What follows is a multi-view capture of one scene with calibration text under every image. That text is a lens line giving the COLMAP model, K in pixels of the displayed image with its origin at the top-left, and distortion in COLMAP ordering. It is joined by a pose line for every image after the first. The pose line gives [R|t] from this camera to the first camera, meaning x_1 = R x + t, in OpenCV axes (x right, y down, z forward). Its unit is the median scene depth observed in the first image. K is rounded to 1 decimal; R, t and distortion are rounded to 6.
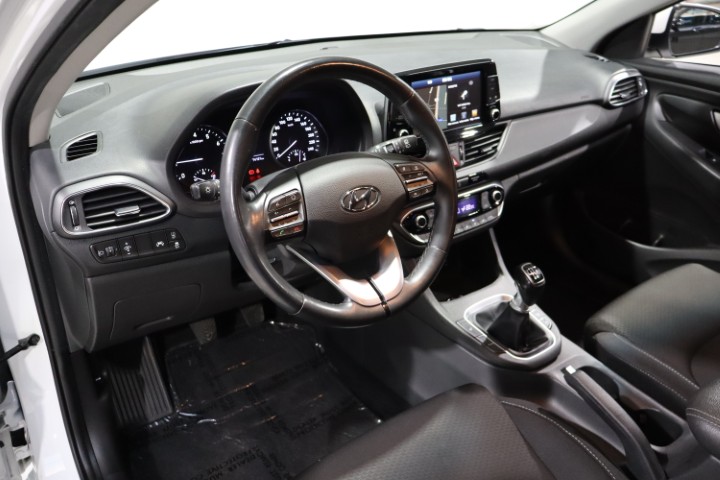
lens RADIAL K [[600.0, 0, 362.3], [0, 600.0, 244.5], [0, 0, 1]] dist [-0.002422, 0.003547]
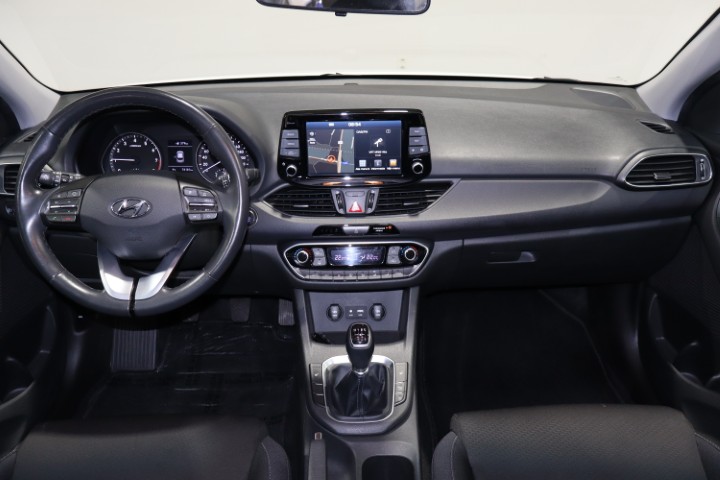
lens RADIAL K [[623.4, 0, 360.0], [0, 623.4, 240.0], [0, 0, 1]] dist [0.006818, 0.006161]
pose [[0.829468, 0.220557, -0.513165, 0.700306], [-0.250722, 0.967999, 0.010783, -0.099722], [0.499121, 0.119718, 0.858222, 0.136423]]
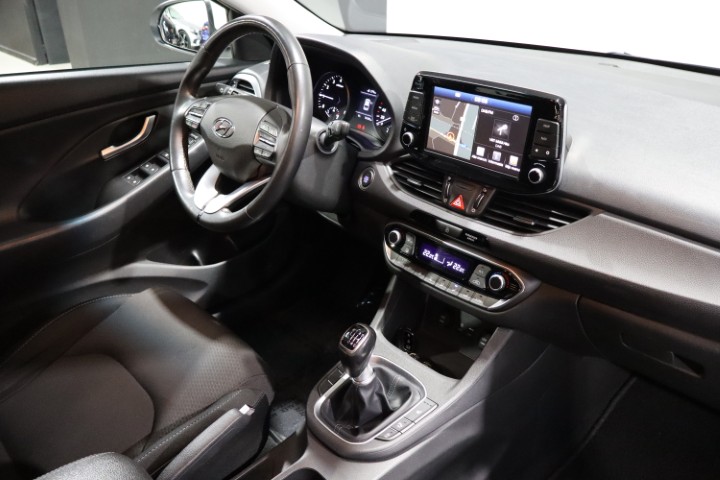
lens RADIAL K [[600.0, 0, 362.3], [0, 600.0, 244.5], [0, 0, 1]] dist [-0.002422, 0.003547]
pose [[0.136425, 0.445167, -0.884994, 0.871839], [-0.467010, 0.816752, 0.338848, -0.304885], [0.873665, 0.367073, 0.319323, 0.663406]]
